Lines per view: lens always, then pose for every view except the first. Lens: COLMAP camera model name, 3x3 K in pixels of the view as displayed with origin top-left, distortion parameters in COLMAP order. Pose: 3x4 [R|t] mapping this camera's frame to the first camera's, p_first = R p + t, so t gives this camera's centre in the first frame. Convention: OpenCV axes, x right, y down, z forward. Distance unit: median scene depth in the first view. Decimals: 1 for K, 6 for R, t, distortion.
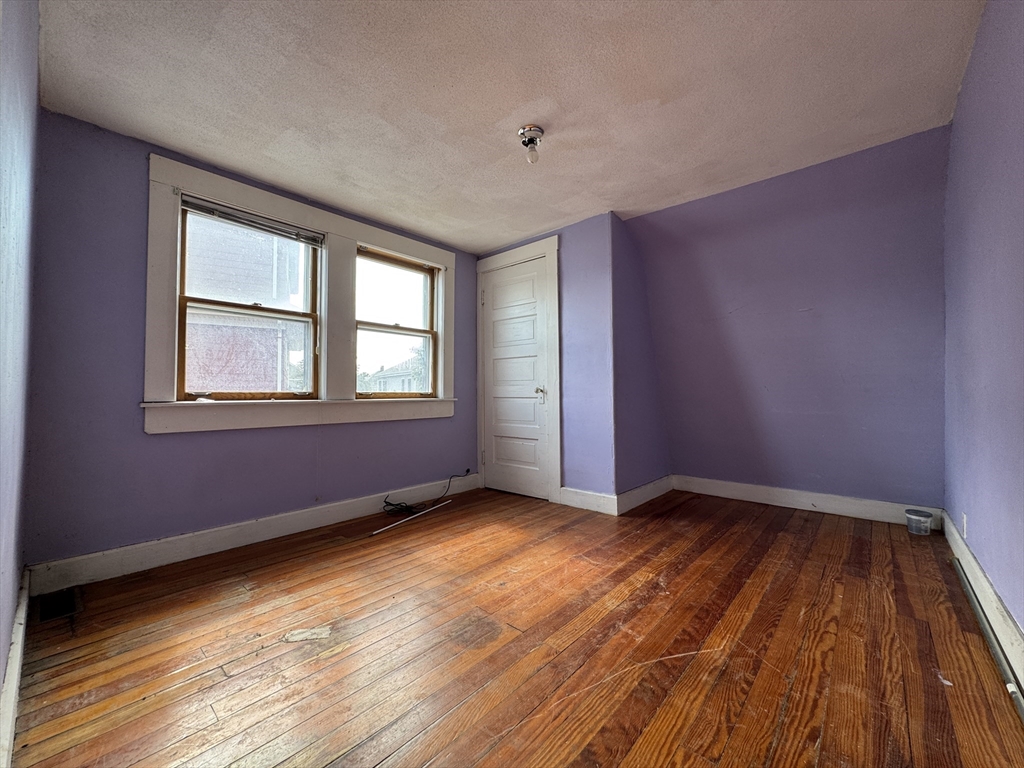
lens RADIAL K [[405.5, 0, 512.0], [0, 405.5, 384.0], [0, 0, 1]] dist [-0.001022, 0.000067]
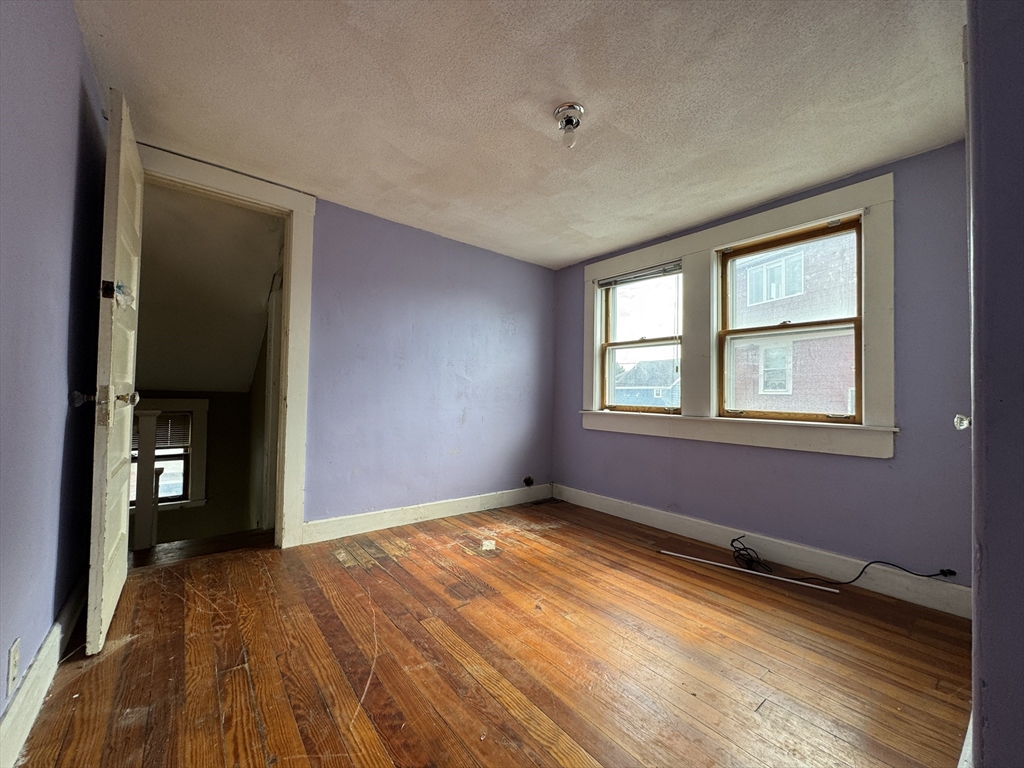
lens RADIAL K [[405.5, 0, 512.0], [0, 405.5, 384.0], [0, 0, 1]] dist [-0.001022, 0.000067]
pose [[-0.161344, -0.023394, -0.986621, 0.965217], [0.006784, 0.999669, -0.024813, -0.028806], [0.986875, -0.010697, -0.161132, 1.085542]]
